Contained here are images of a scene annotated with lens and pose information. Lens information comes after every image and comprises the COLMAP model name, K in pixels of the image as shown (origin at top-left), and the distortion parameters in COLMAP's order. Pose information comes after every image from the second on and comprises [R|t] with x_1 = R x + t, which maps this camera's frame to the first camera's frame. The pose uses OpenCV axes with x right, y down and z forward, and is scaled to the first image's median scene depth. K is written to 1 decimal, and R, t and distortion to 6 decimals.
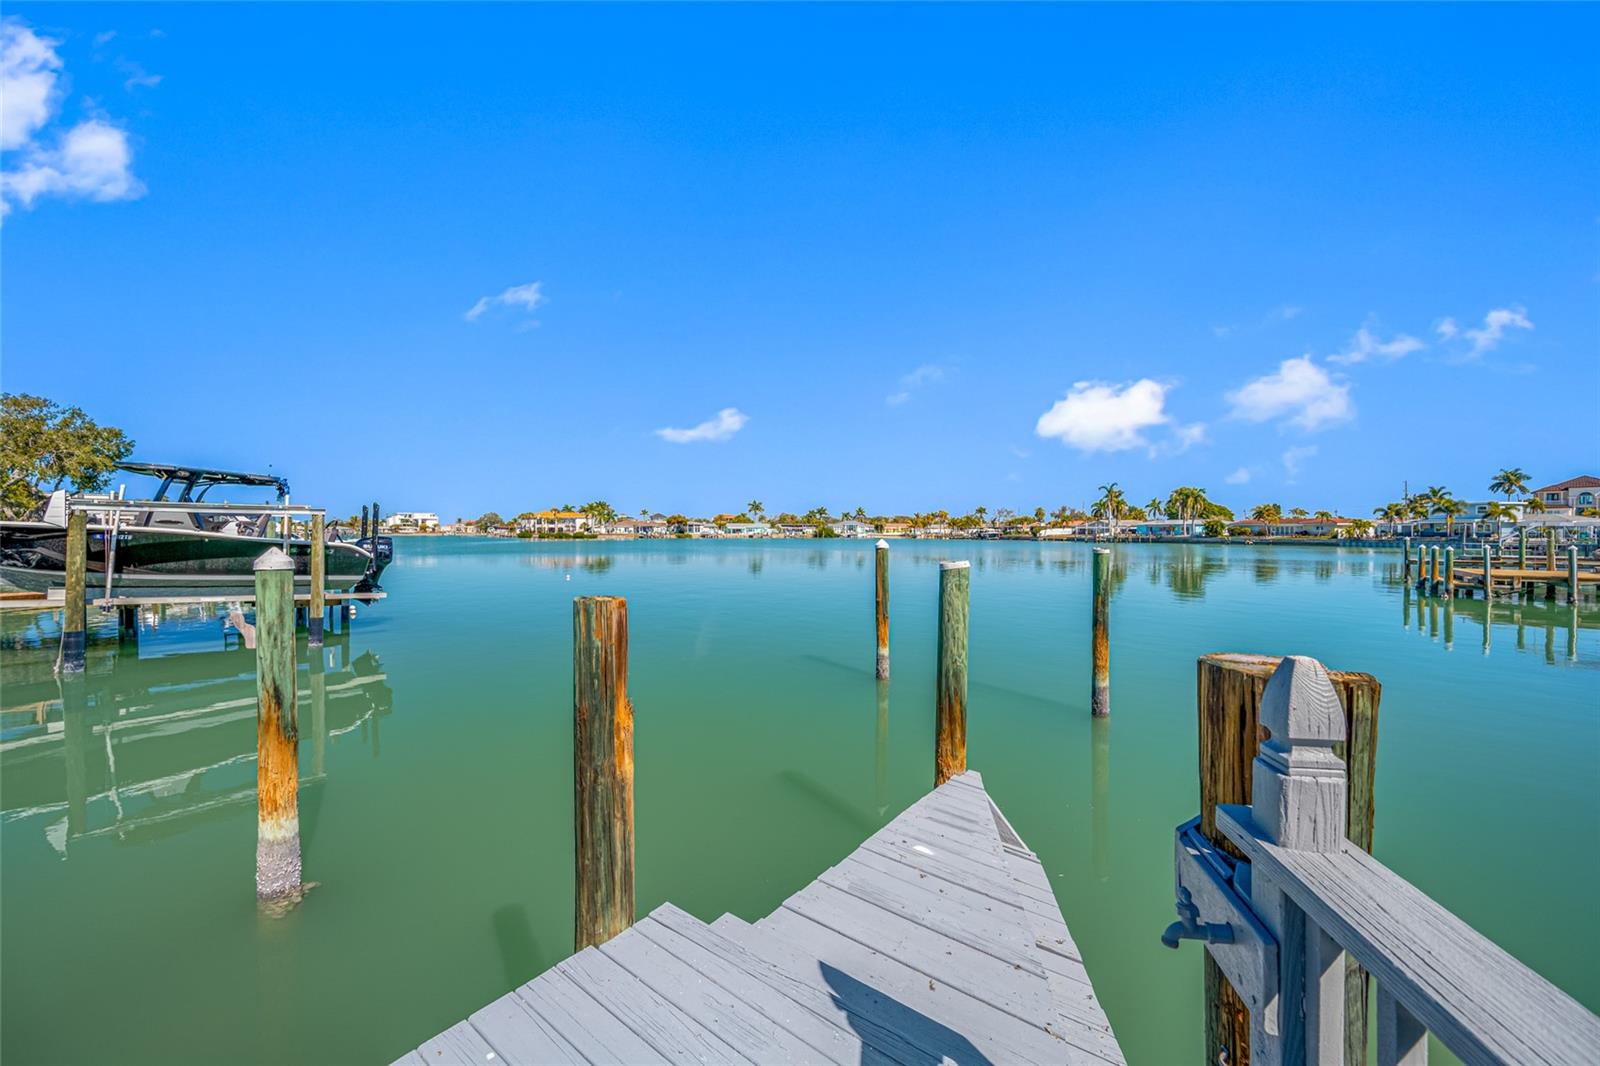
lens RADIAL K [[637.7, 0, 804.6], [0, 637.7, 528.6], [0, 0, 1]] dist [0.001040, 0.000242]
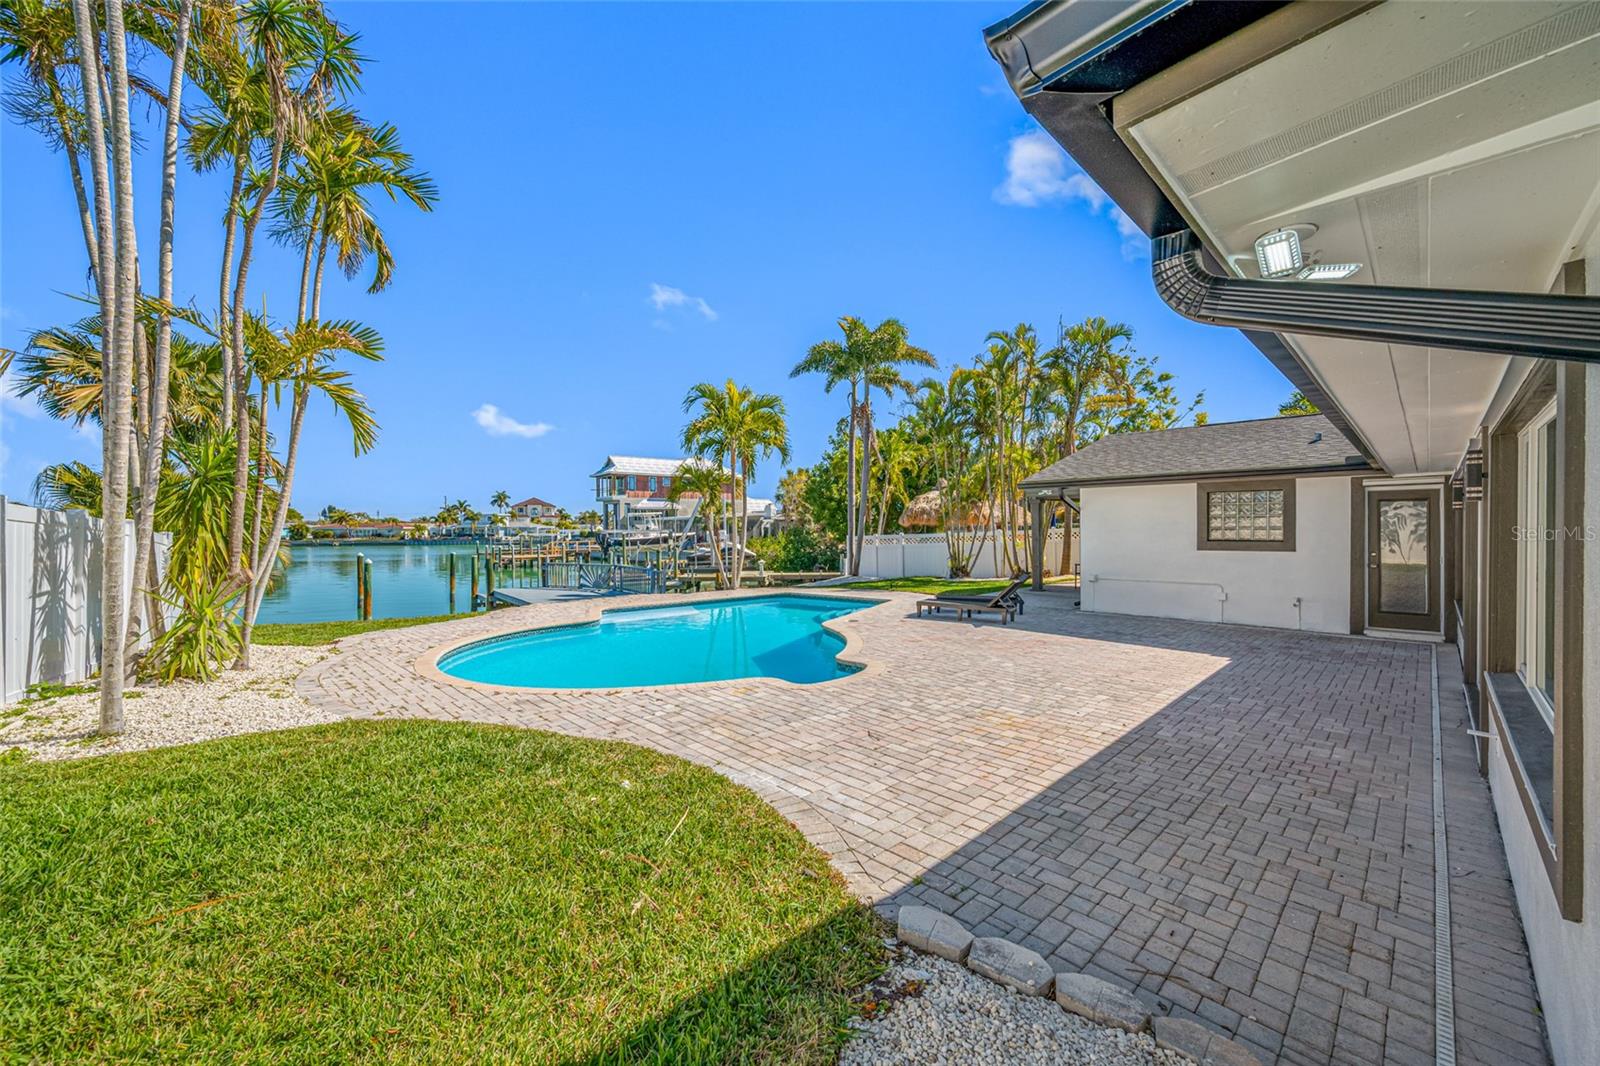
lens RADIAL K [[628.5, 0, 800.3], [0, 628.5, 526.1], [0, 0, 1]] dist [0.001043, 0.000020]
pose [[0.278756, -0.000766, 0.960362, -0.165166], [0.003647, 0.999993, -0.000261, -0.007721], [-0.960355, 0.003575, 0.278757, -0.126271]]
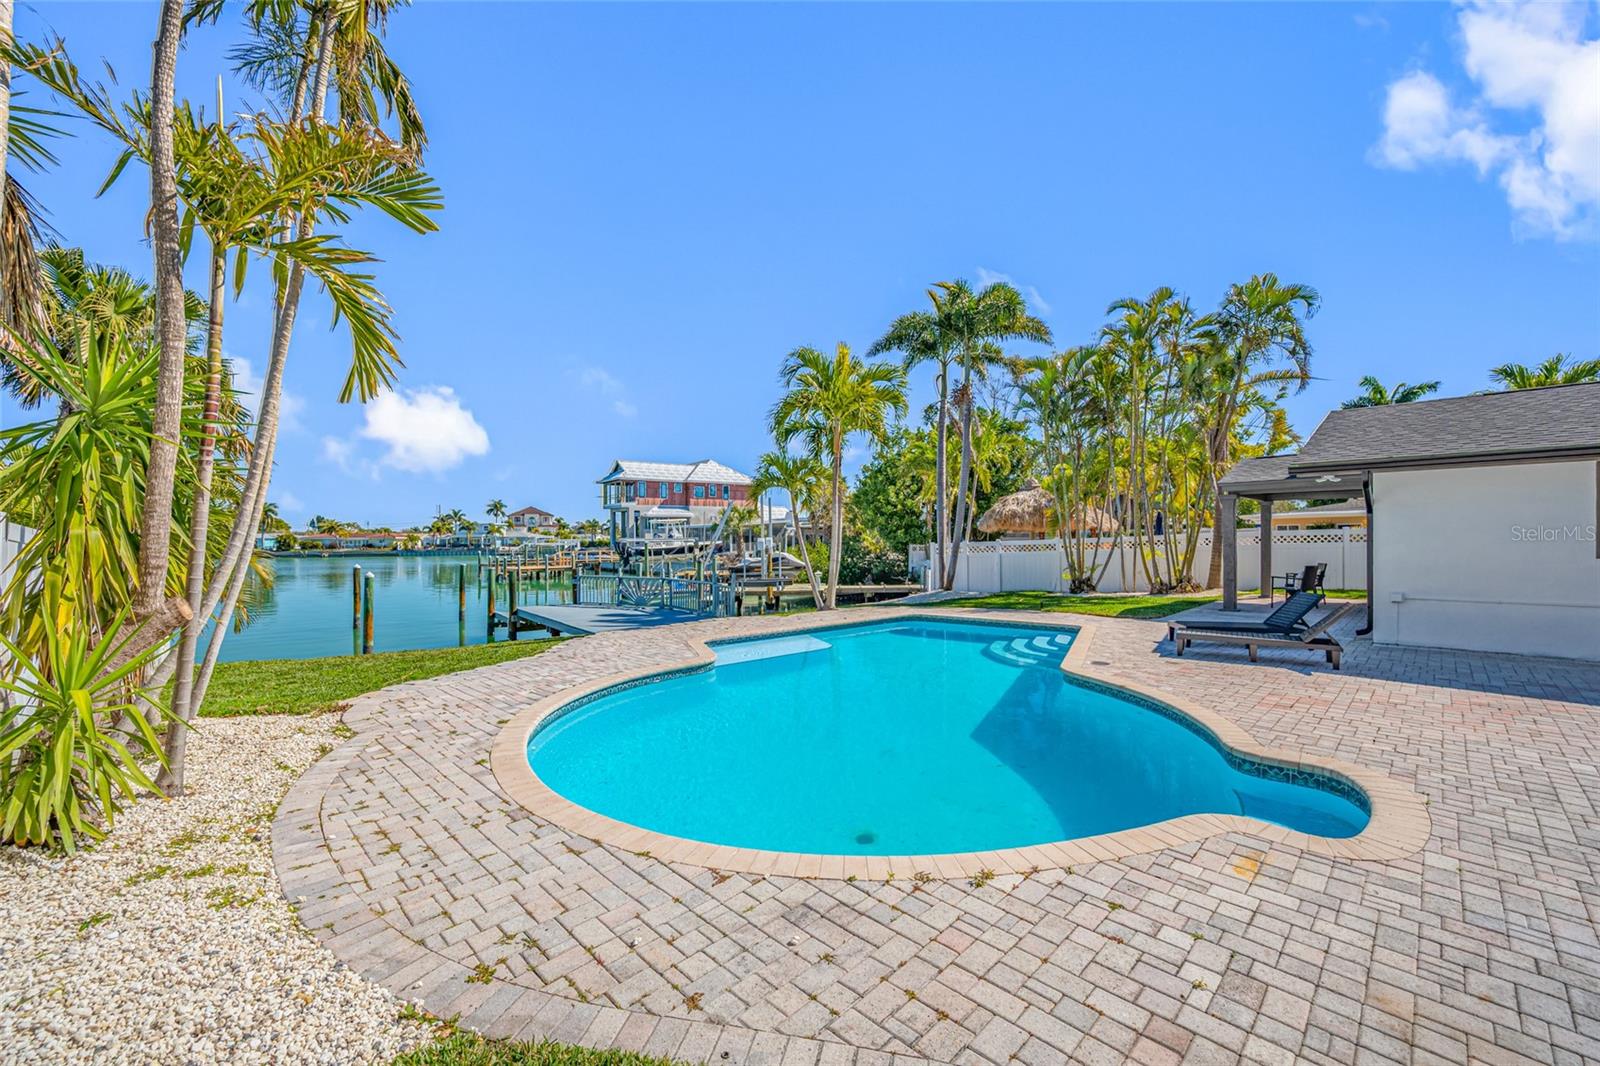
lens RADIAL K [[637.7, 0, 804.6], [0, 637.7, 528.6], [0, 0, 1]] dist [0.001040, 0.000242]
pose [[0.270189, 0.009204, 0.962763, -0.145632], [0.006176, 0.999917, -0.011293, -0.006838], [-0.962788, 0.008998, 0.270110, -0.098824]]
